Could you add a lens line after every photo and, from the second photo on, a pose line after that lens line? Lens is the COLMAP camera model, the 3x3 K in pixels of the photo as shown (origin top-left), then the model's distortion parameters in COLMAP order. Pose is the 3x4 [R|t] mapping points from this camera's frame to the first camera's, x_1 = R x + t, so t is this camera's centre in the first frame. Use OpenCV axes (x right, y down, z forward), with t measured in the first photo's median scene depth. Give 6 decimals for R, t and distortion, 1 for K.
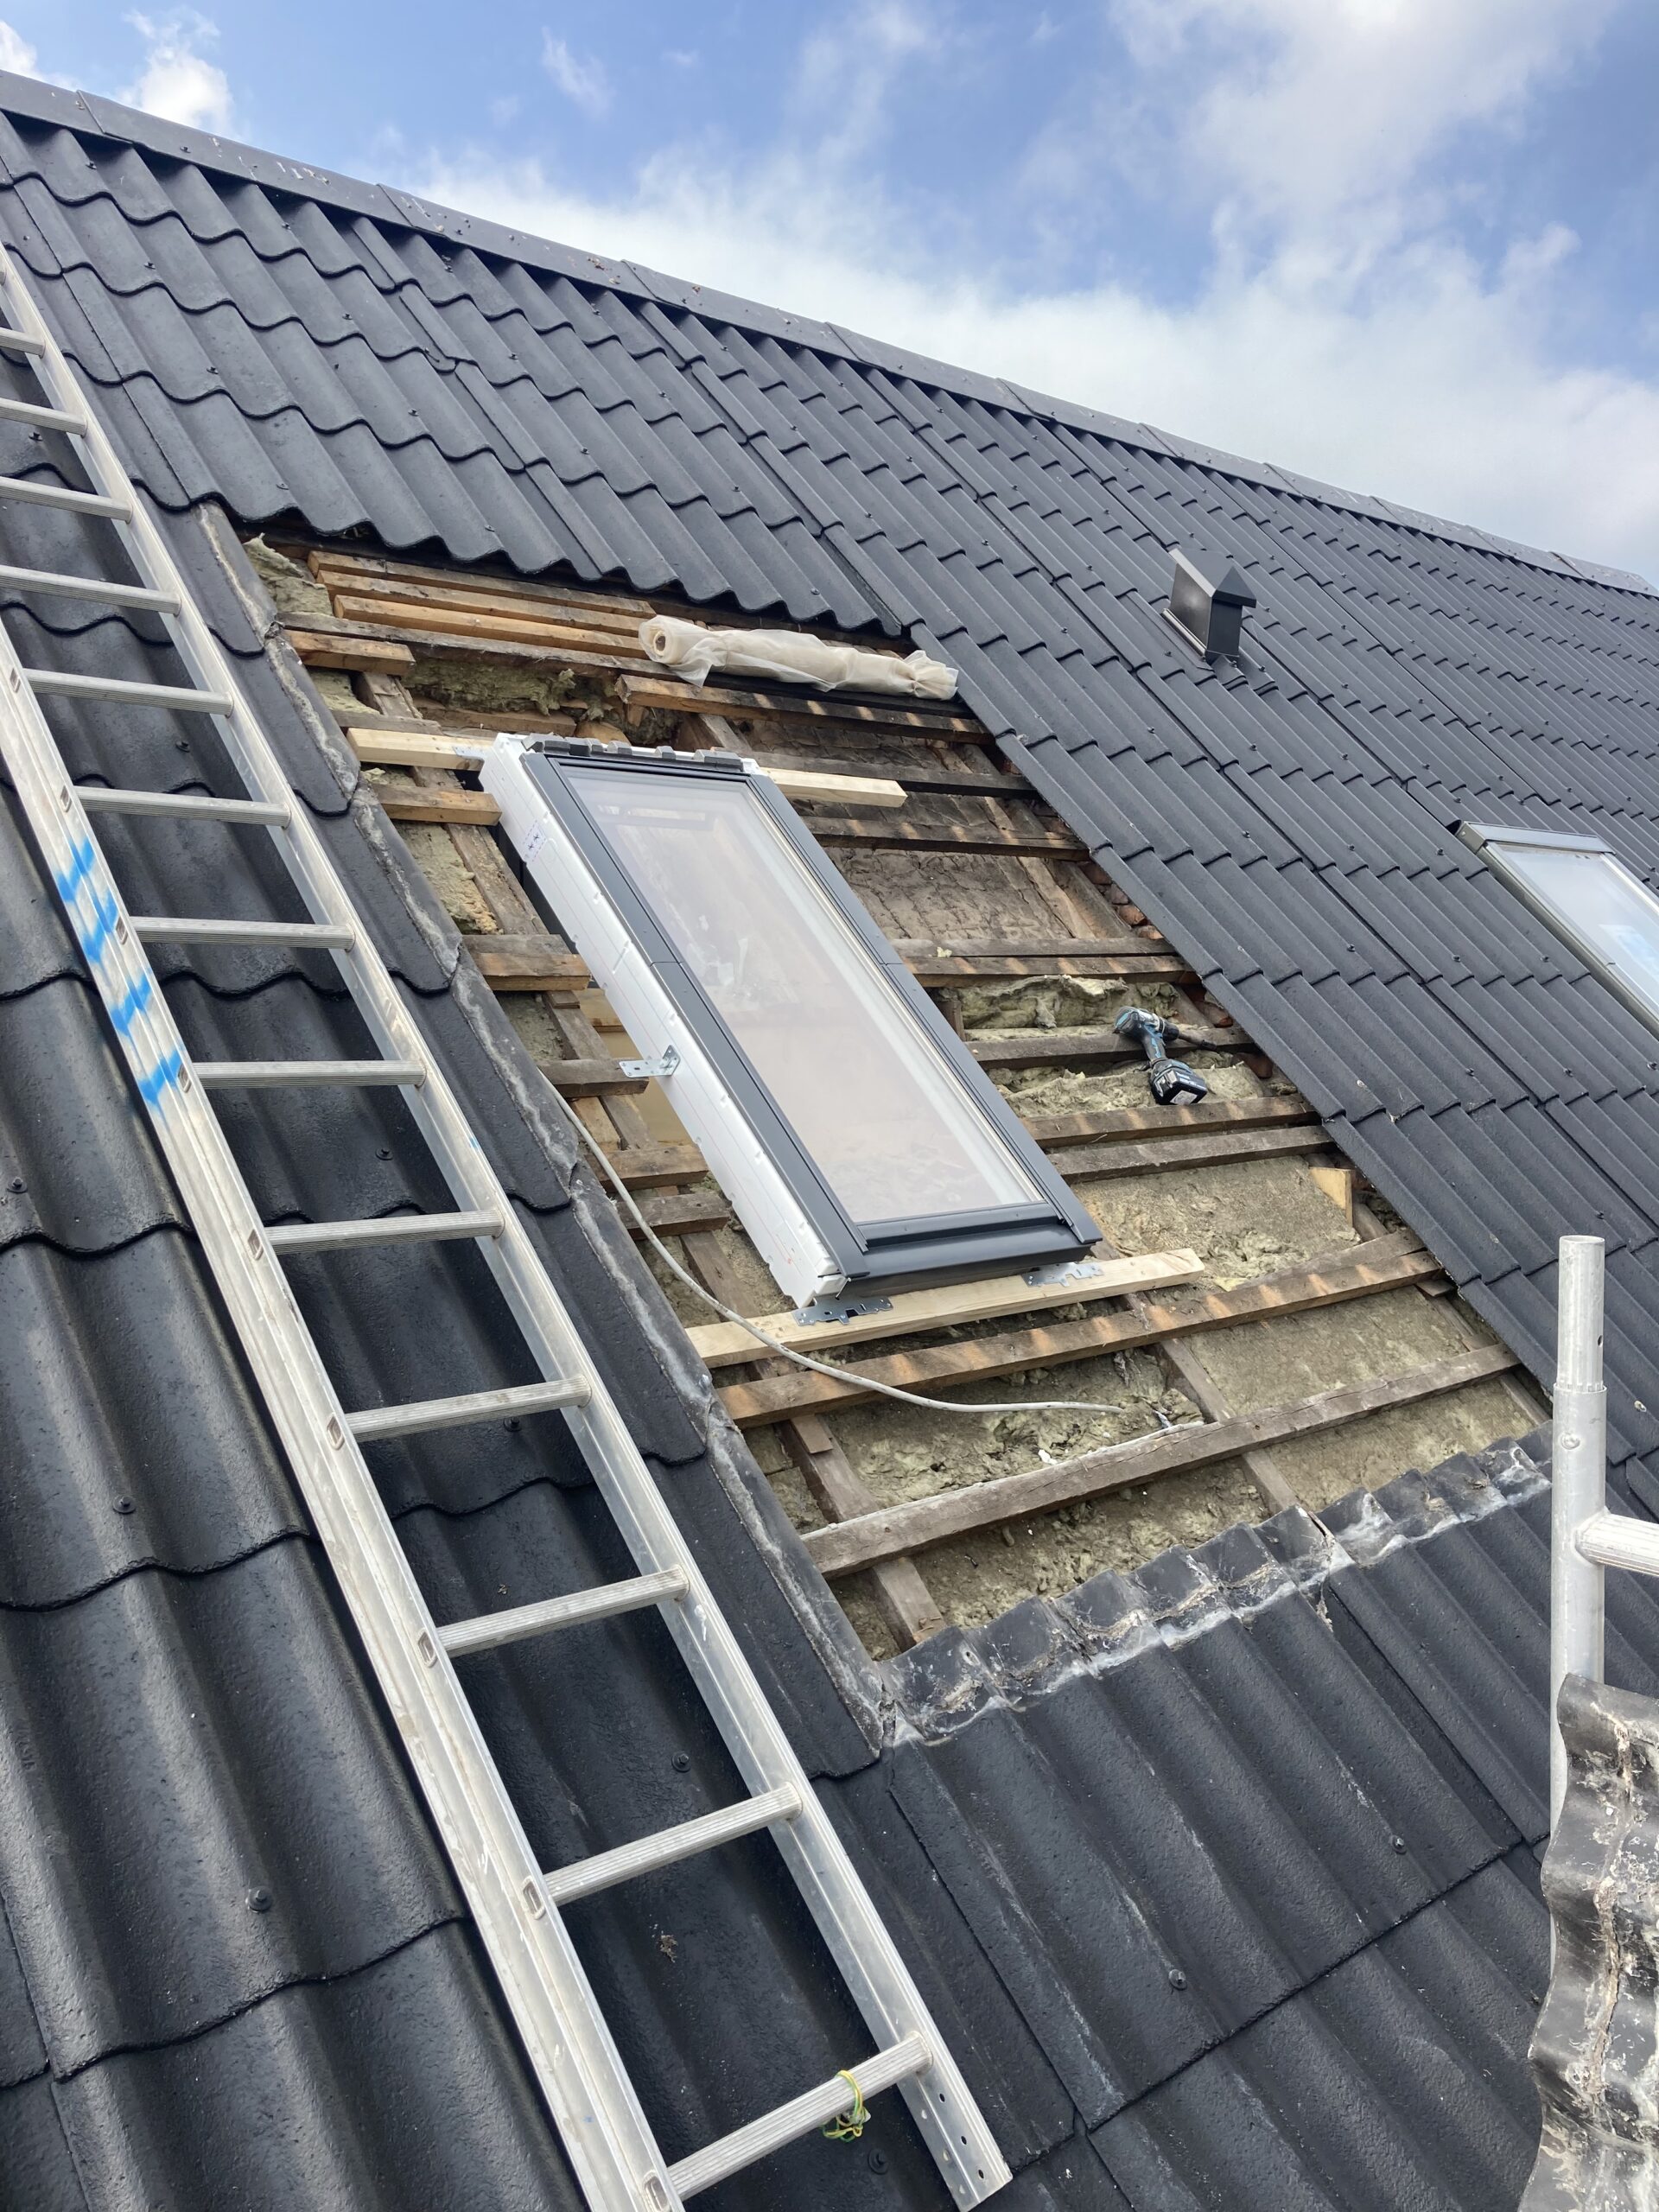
lens RADIAL K [[1804.6, 0, 827.1], [0, 1804.6, 1090.3], [0, 0, 1]] dist [0.022023, -0.028819]
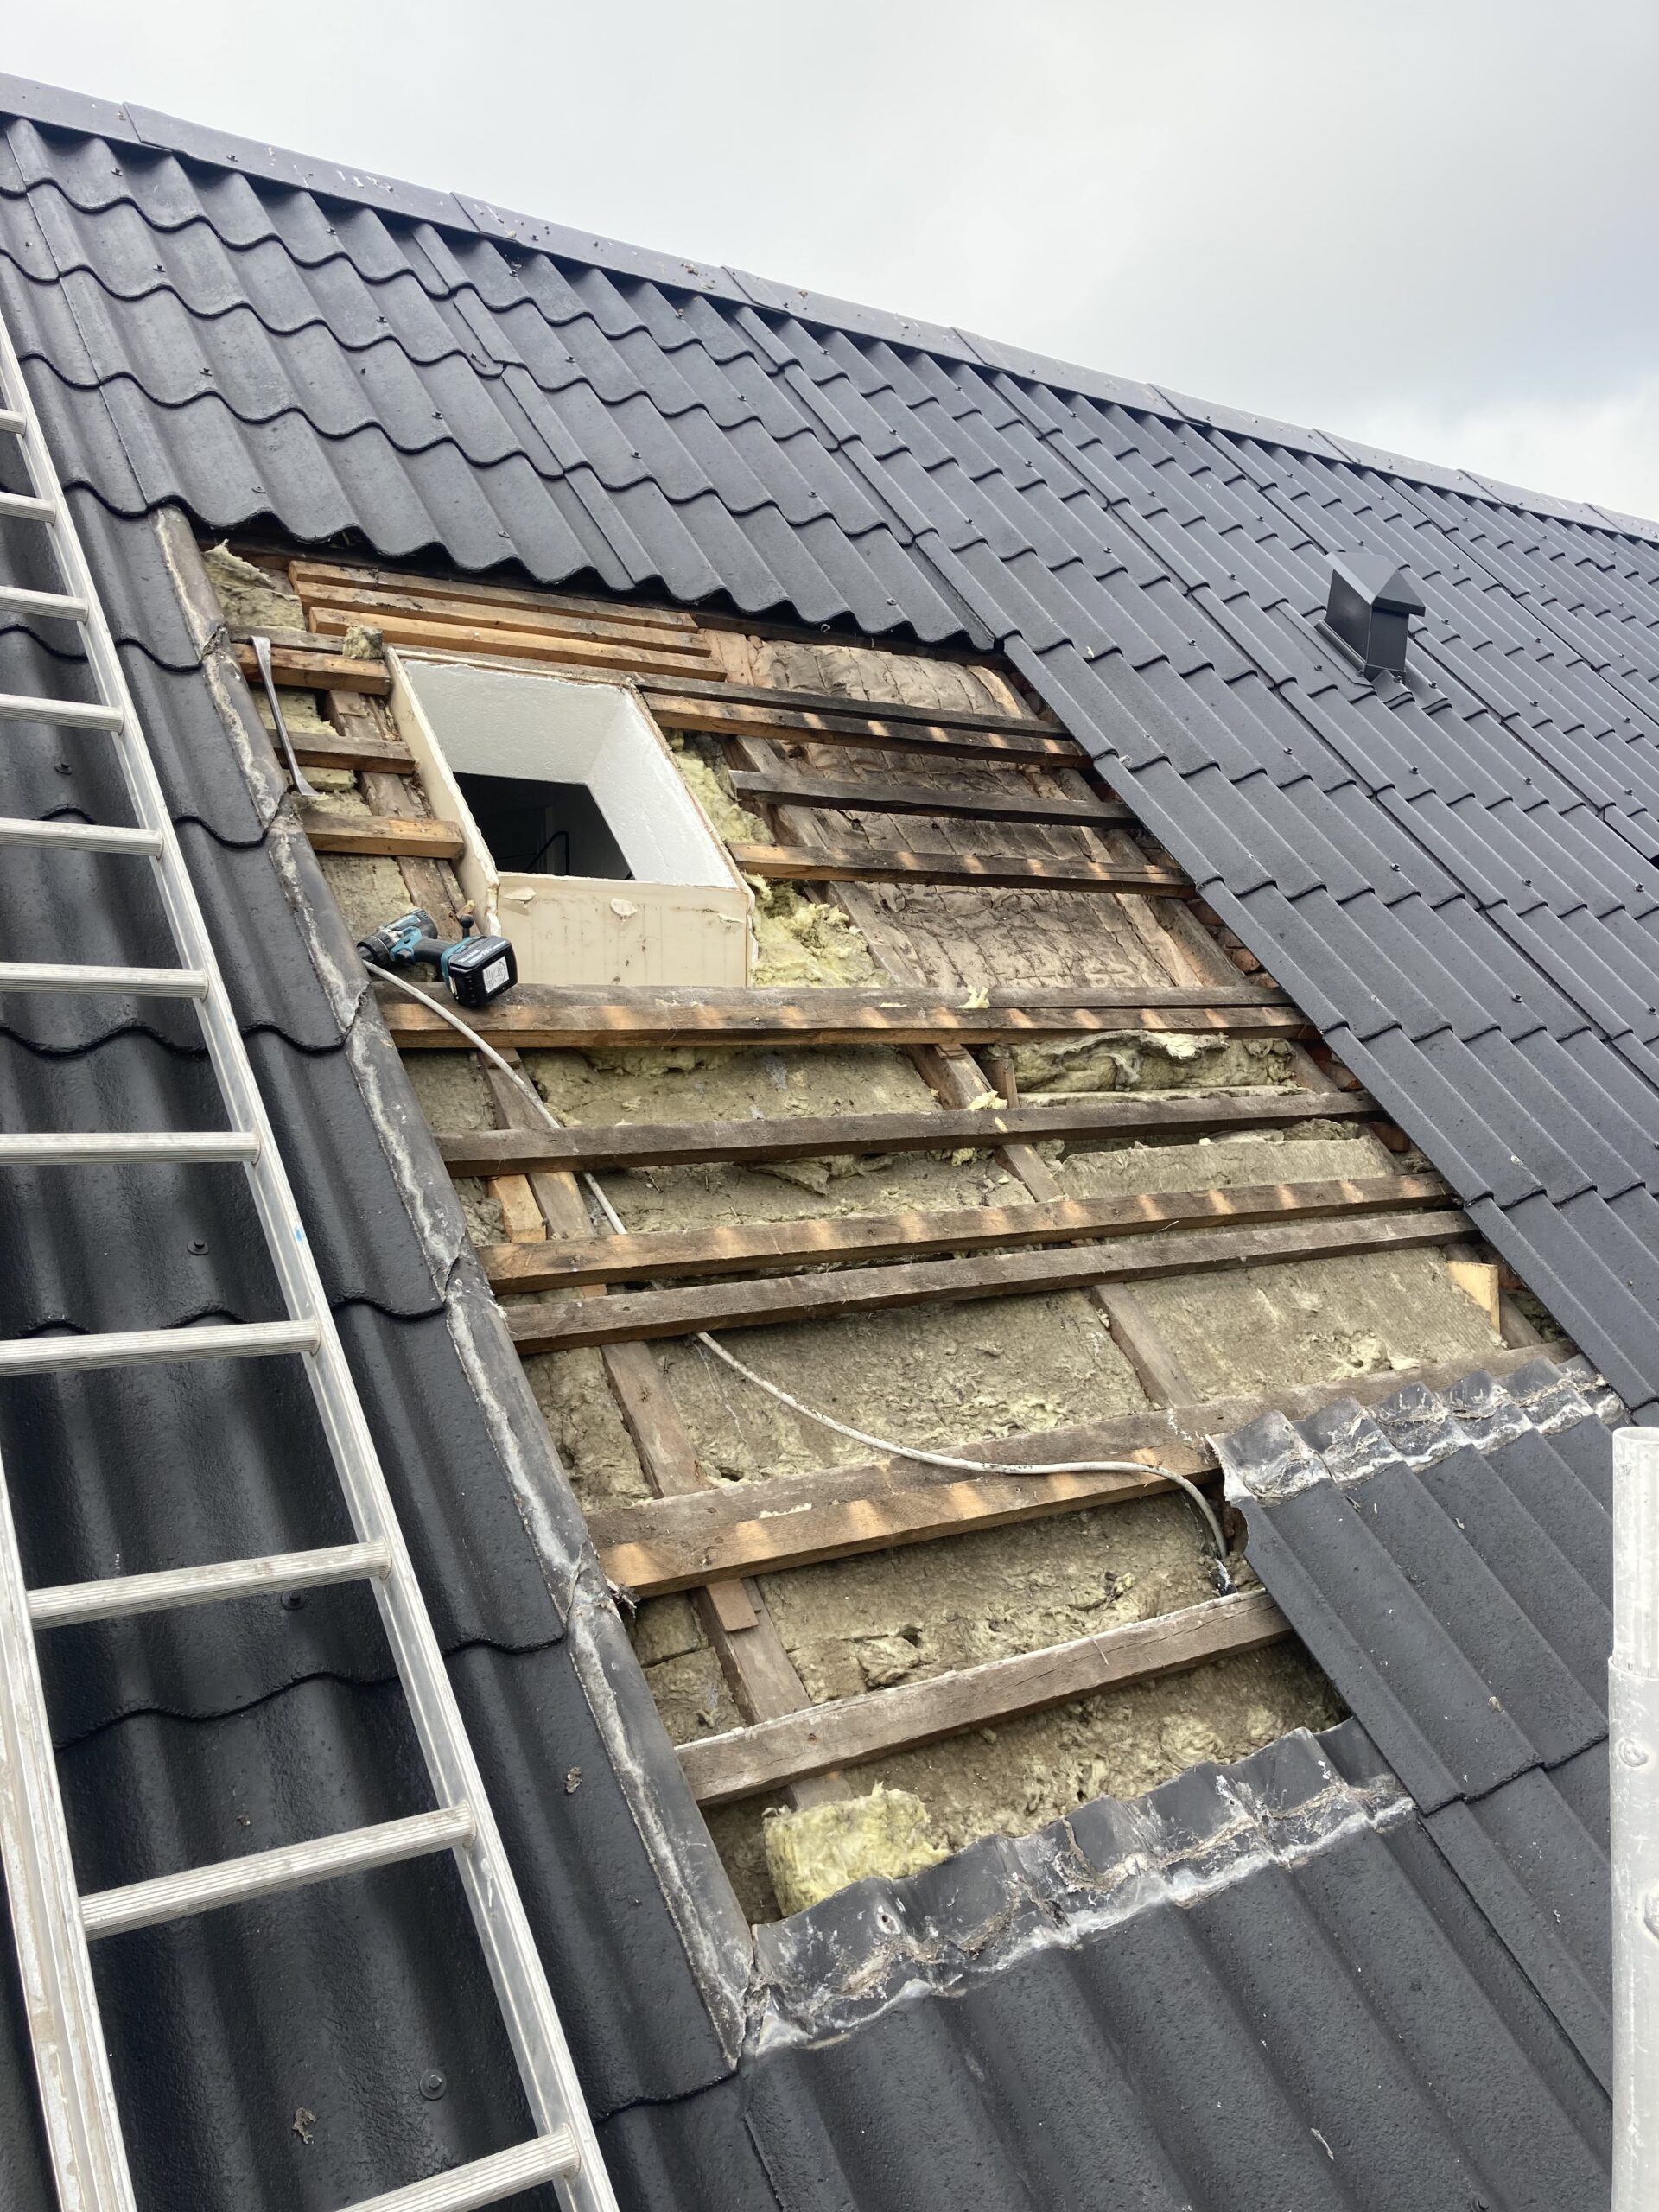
lens RADIAL K [[1804.6, 0, 833.5], [0, 1804.6, 1108.7], [0, 0, 1]] dist [0.022023, -0.028819]
pose [[0.992593, 0.002996, -0.121452, 0.091317], [-0.005750, 0.999734, -0.022327, -0.007136], [0.121353, 0.022860, 0.992346, 0.144814]]
